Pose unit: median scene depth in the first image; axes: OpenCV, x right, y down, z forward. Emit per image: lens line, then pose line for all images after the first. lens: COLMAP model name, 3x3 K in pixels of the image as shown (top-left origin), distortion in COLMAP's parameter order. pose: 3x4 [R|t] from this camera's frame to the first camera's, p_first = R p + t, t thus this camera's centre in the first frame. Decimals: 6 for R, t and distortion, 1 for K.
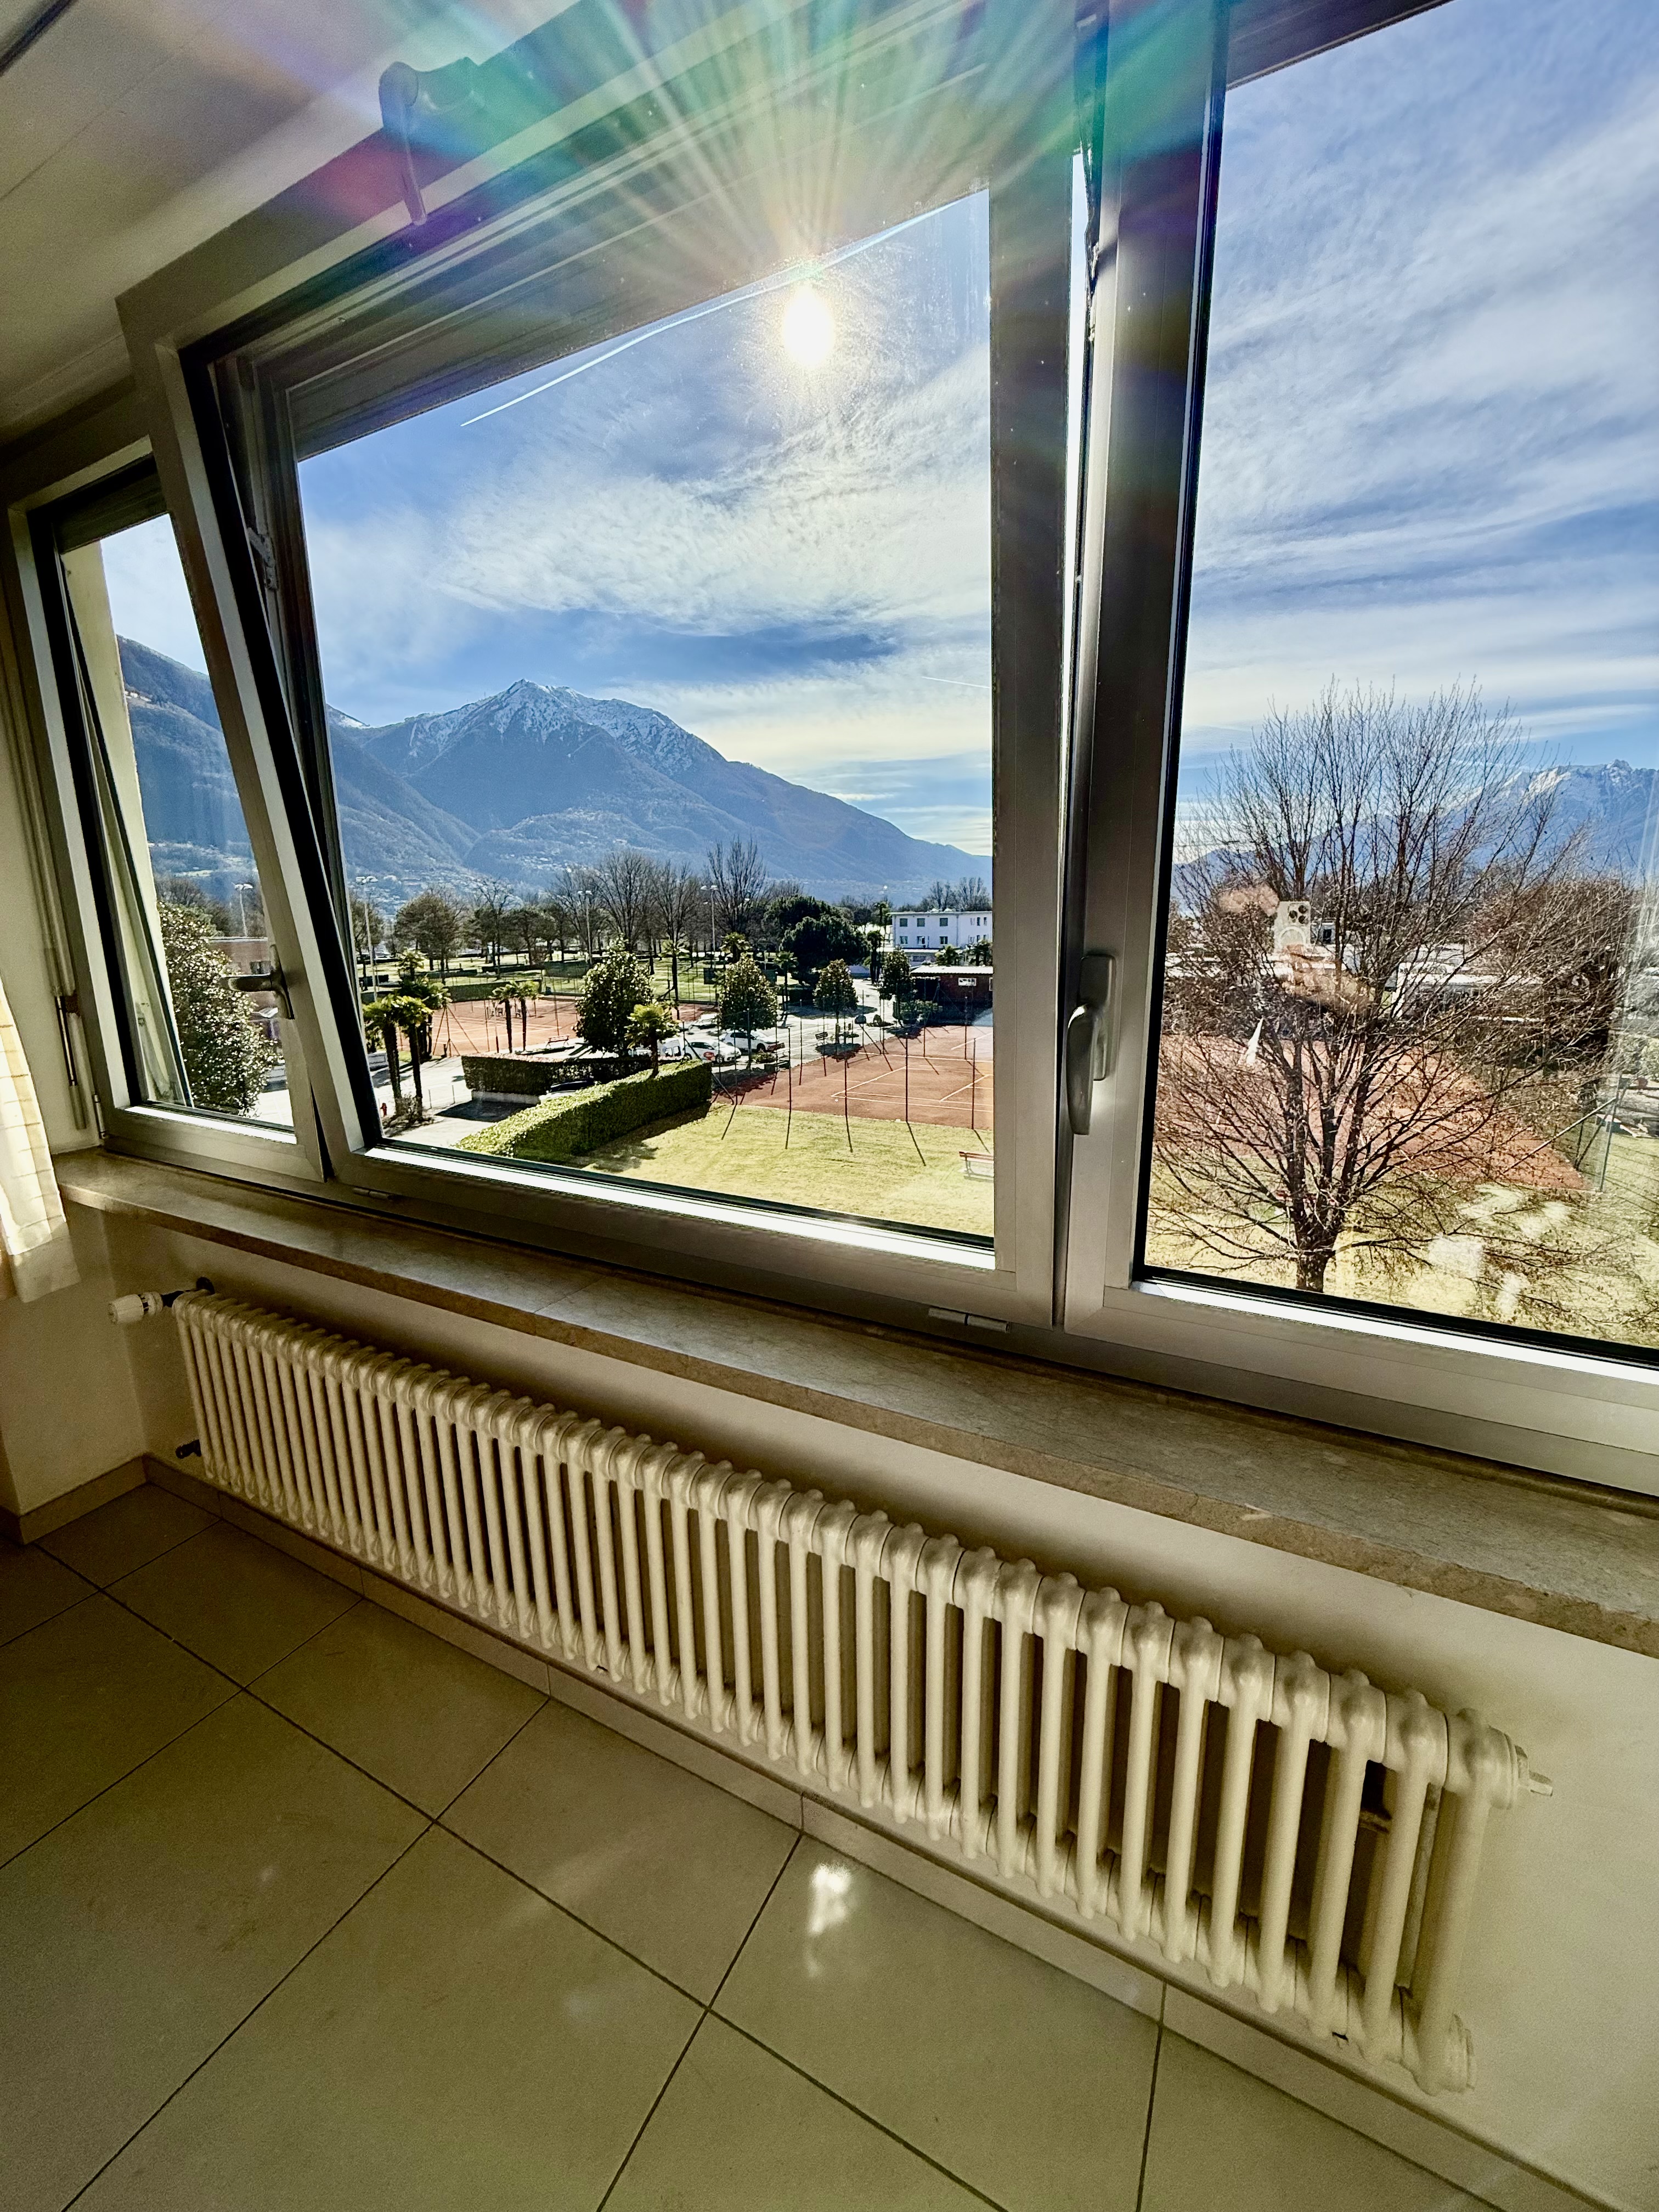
lens RADIAL K [[880.6, 0, 829.5], [0, 880.6, 1106.0], [0, 0, 1]] dist [0.001366, 0.000293]
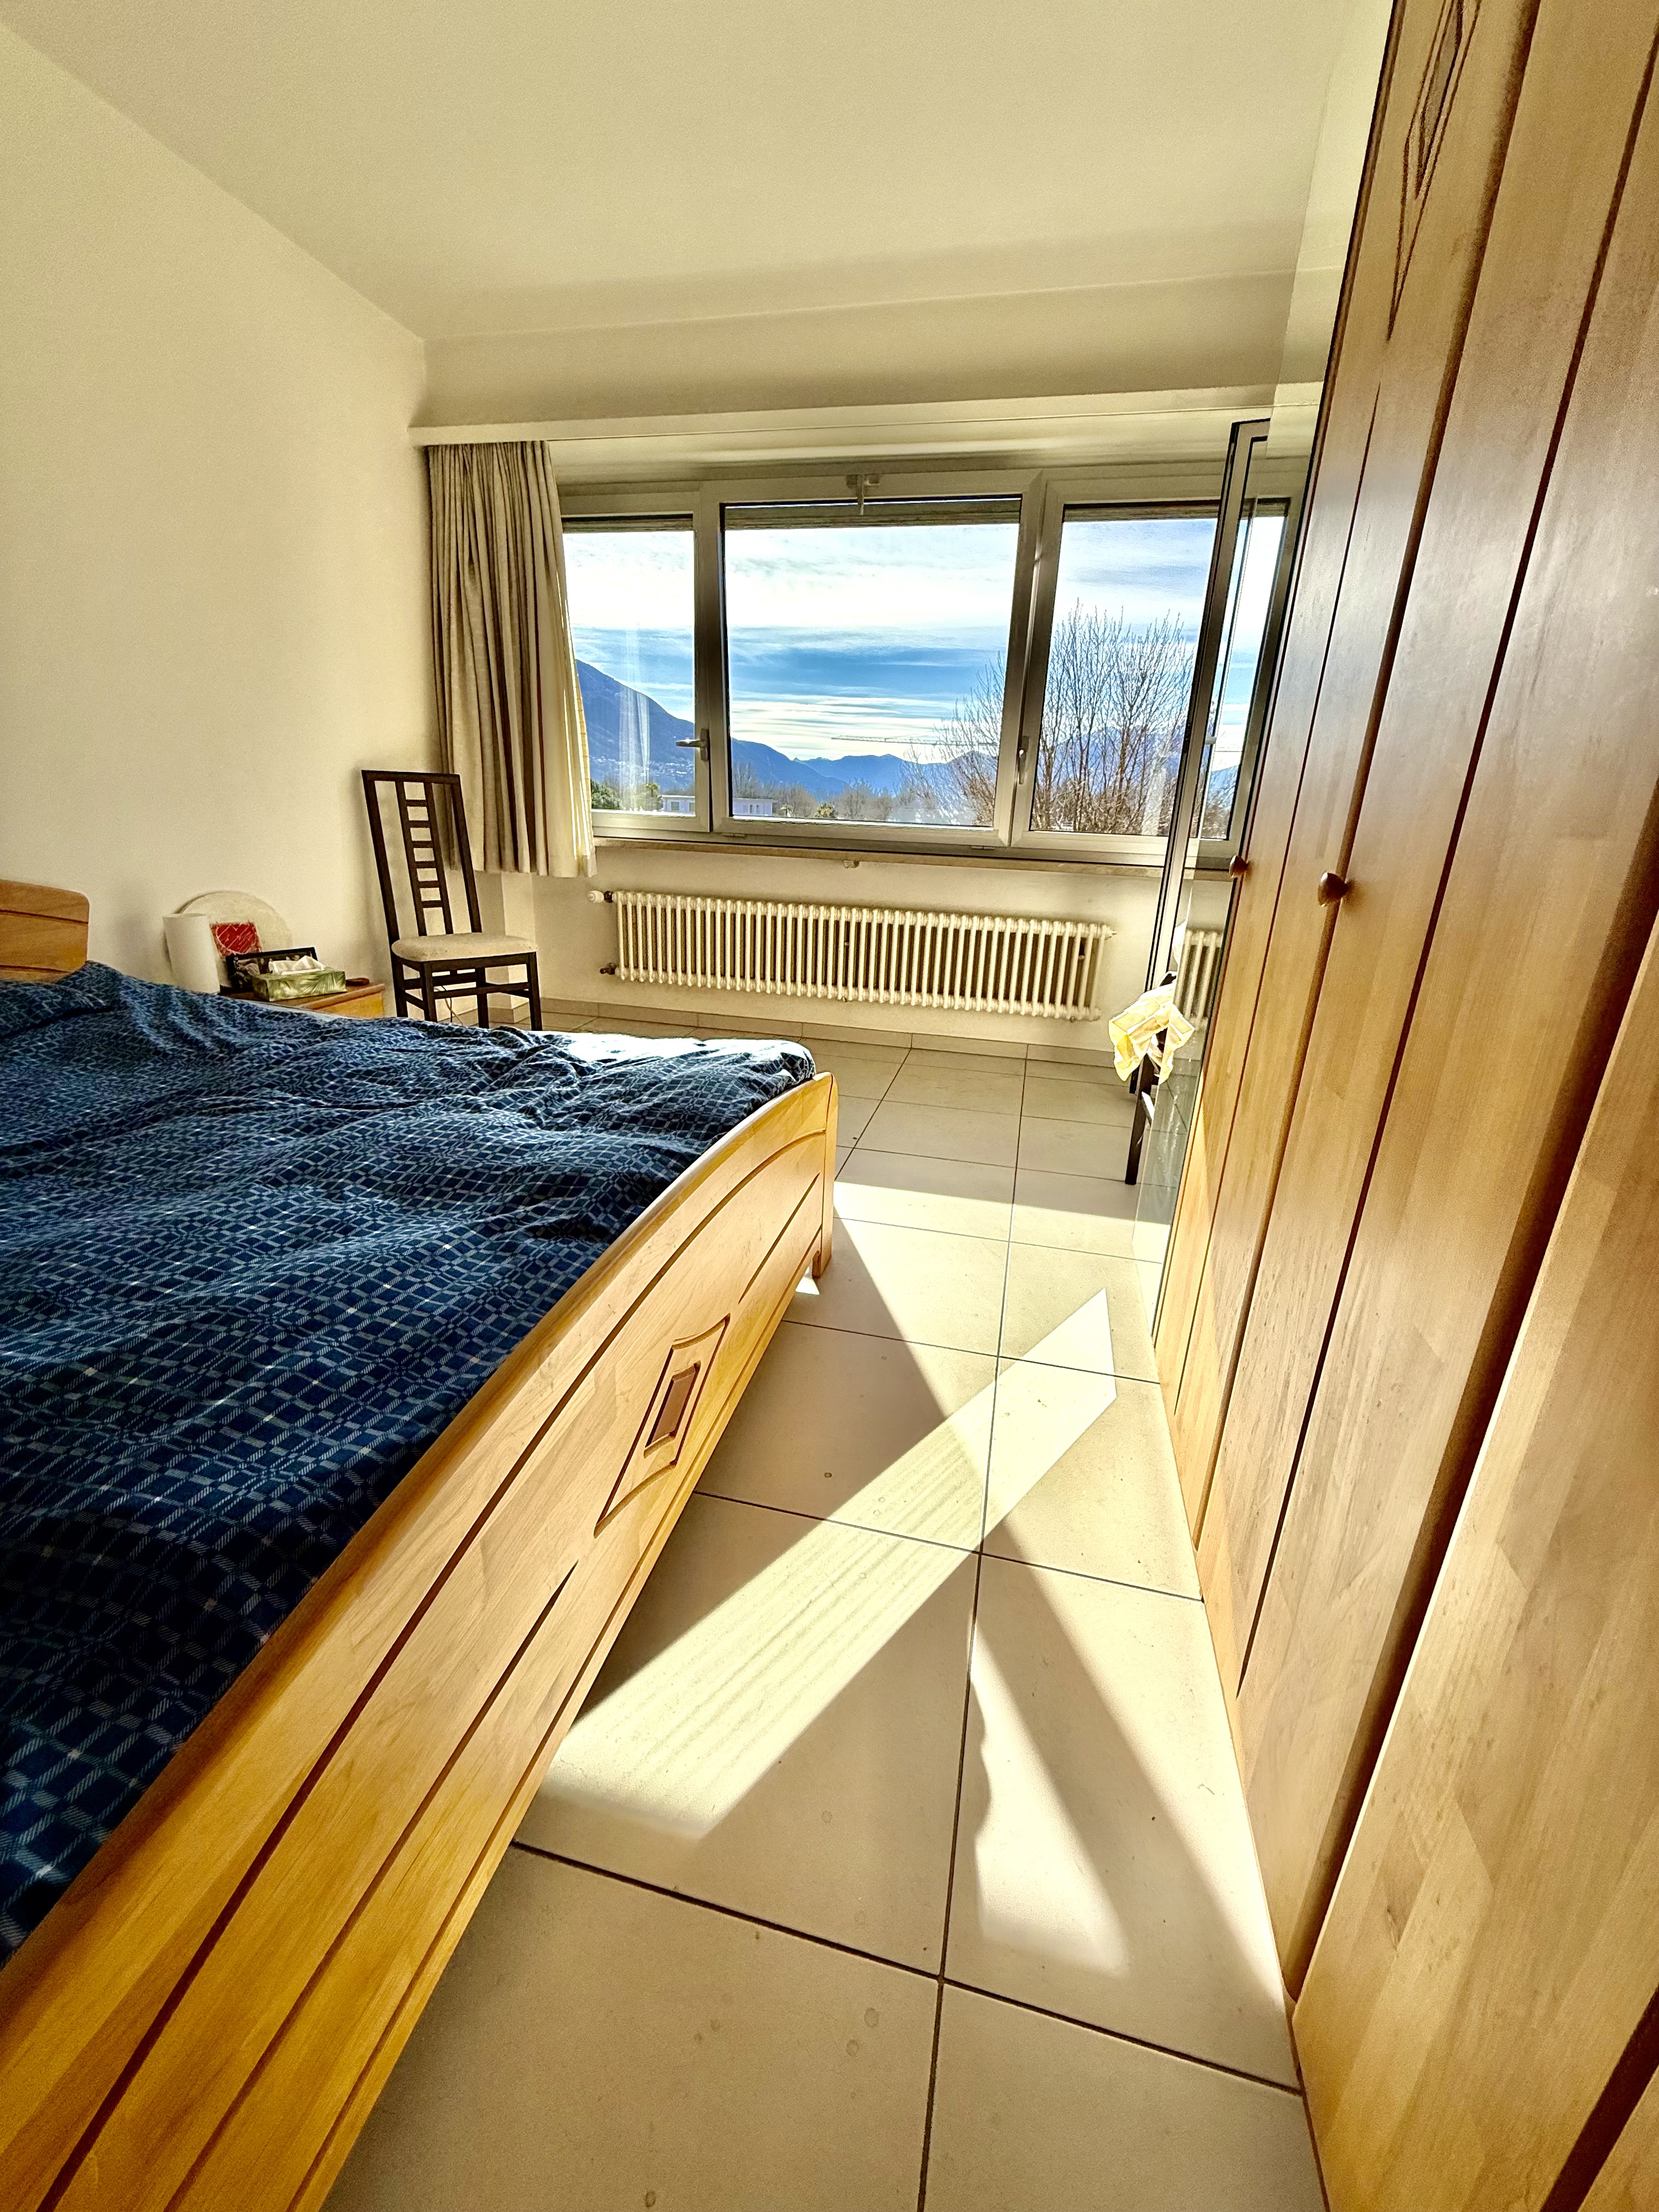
lens RADIAL K [[880.6, 0, 829.5], [0, 880.6, 1106.0], [0, 0, 1]] dist [0.001366, 0.000293]
pose [[0.967318, -0.032927, 0.251420, -0.103644], [0.003739, 0.993278, 0.115696, 0.065055], [-0.253539, -0.110975, 0.960938, -0.179373]]
